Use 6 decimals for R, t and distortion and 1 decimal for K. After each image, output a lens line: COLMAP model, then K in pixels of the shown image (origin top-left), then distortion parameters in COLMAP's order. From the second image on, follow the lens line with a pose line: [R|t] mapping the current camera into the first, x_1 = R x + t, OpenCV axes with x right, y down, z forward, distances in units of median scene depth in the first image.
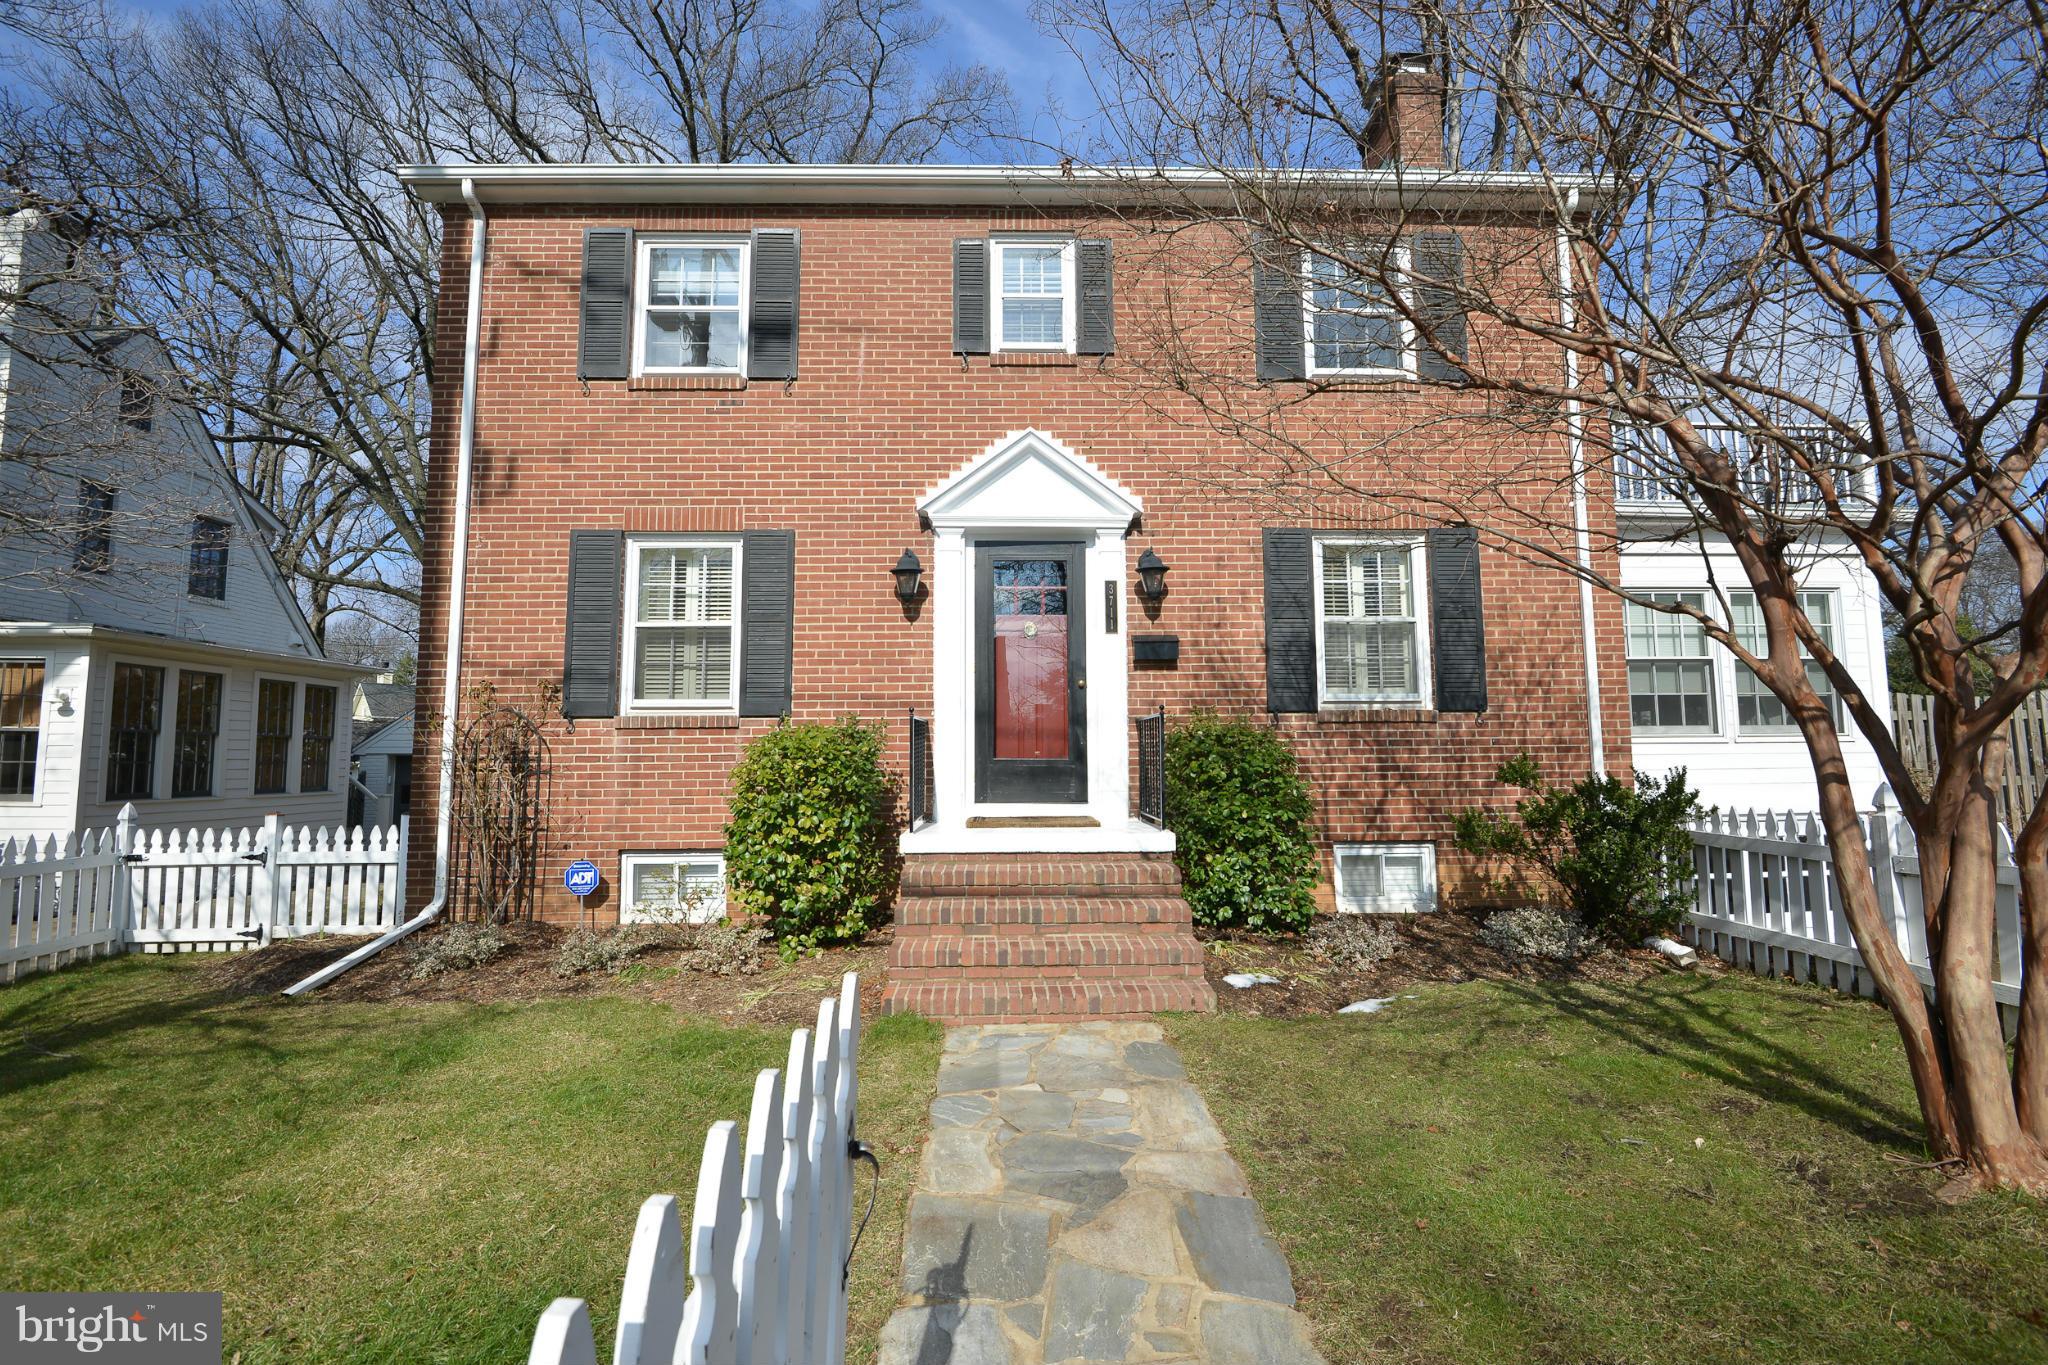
lens RADIAL K [[944.1, 0, 1020.4], [0, 944.1, 668.9], [0, 0, 1]] dist [-0.002123, -0.013290]
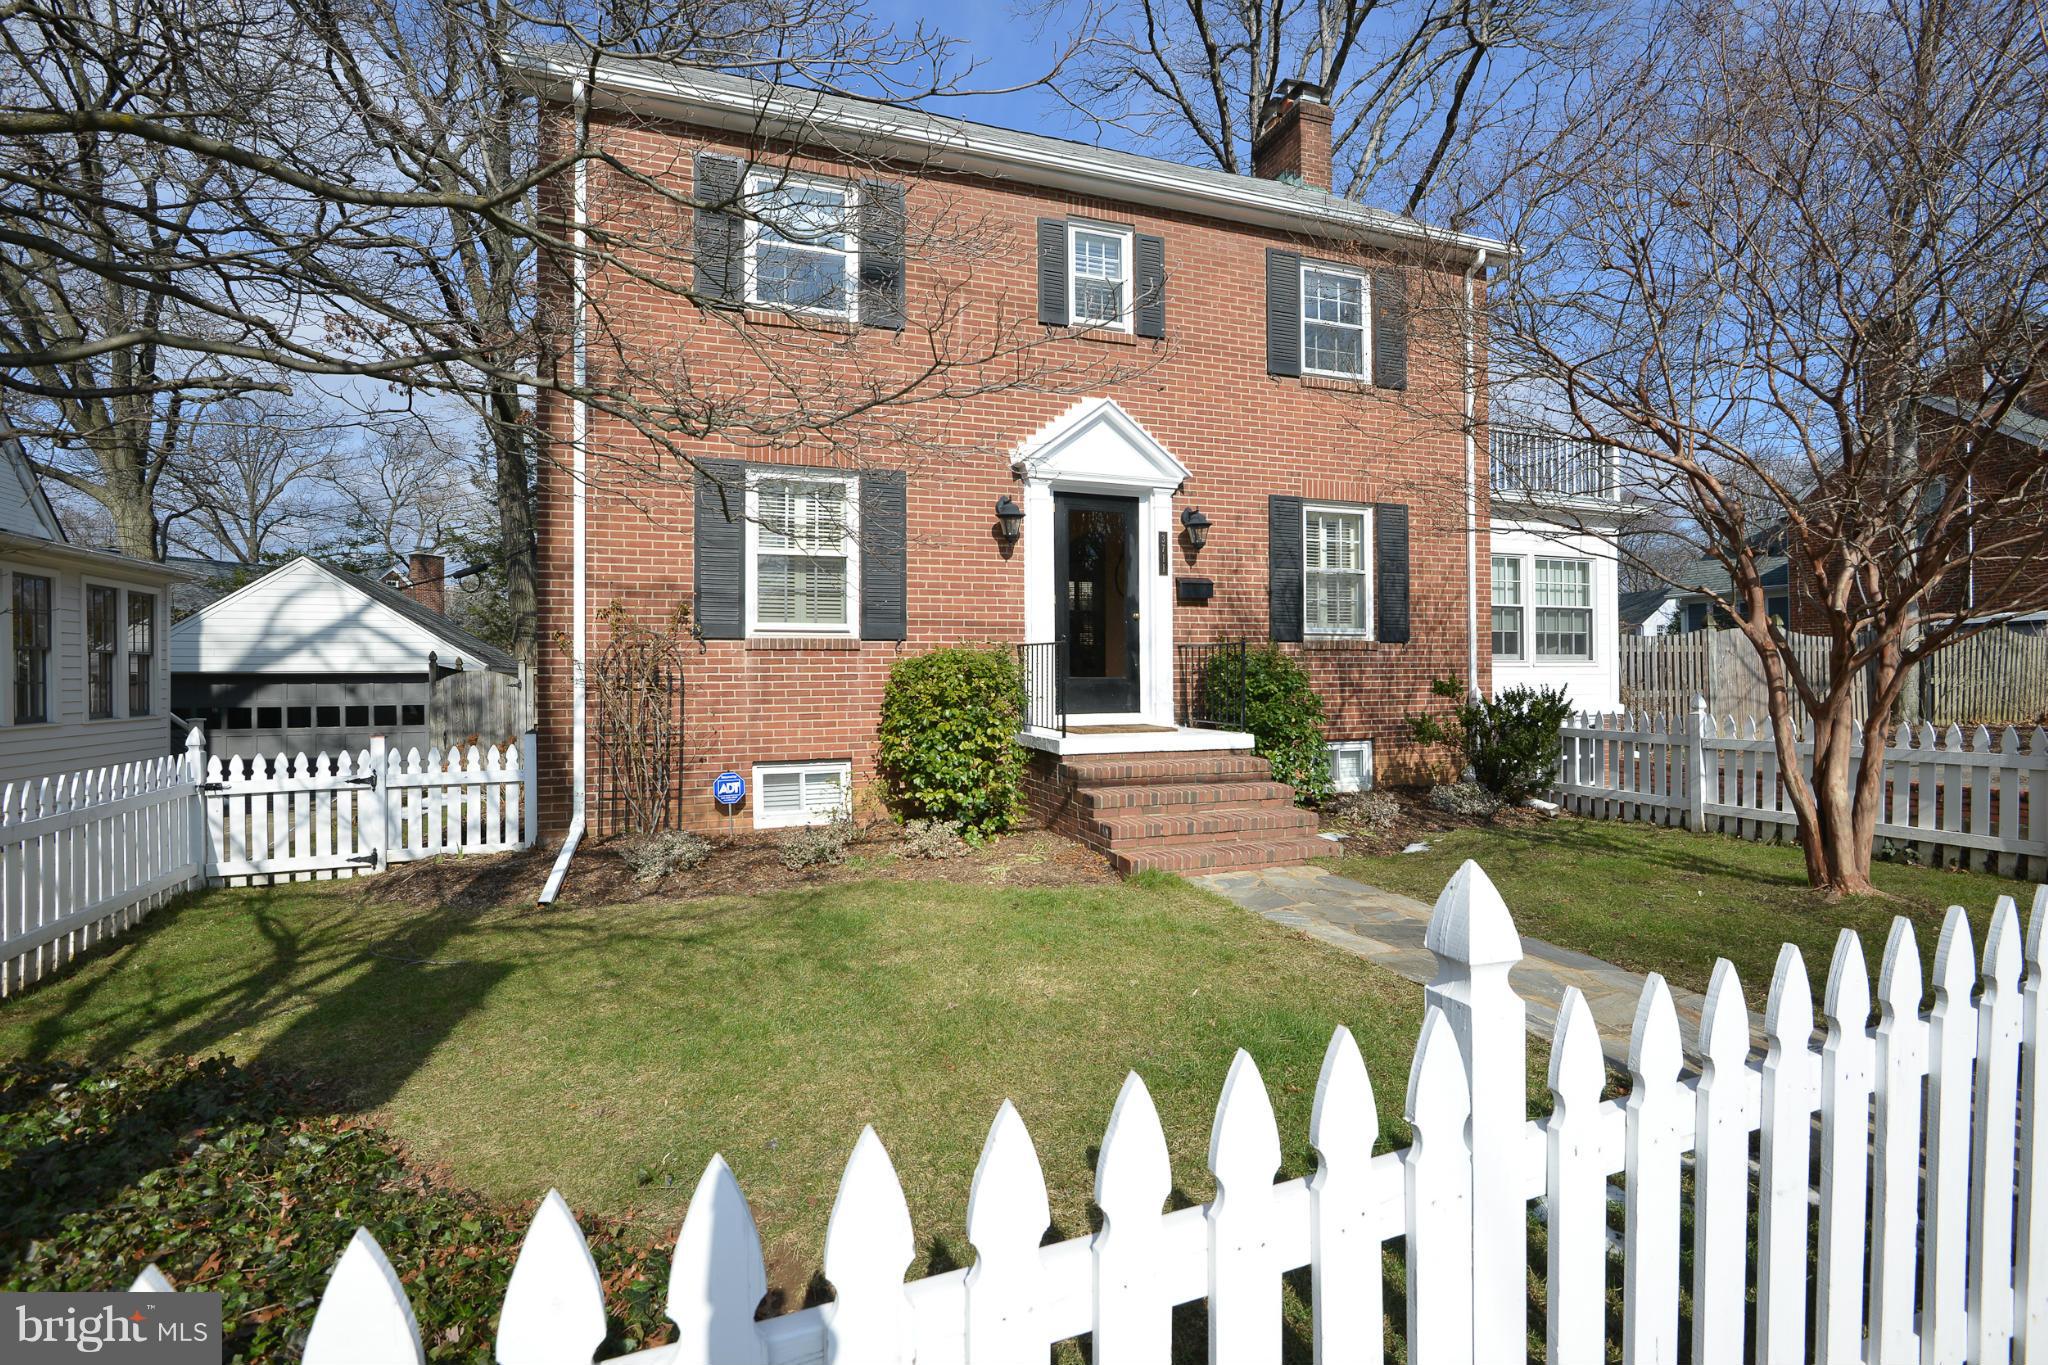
lens RADIAL K [[944.1, 0, 1020.4], [0, 944.1, 668.9], [0, 0, 1]] dist [-0.002123, -0.013290]
pose [[0.948783, 0.002619, 0.315917, -0.465159], [-0.029916, 0.996217, 0.081586, -0.011163], [-0.314509, -0.086858, 0.945272, -0.107309]]
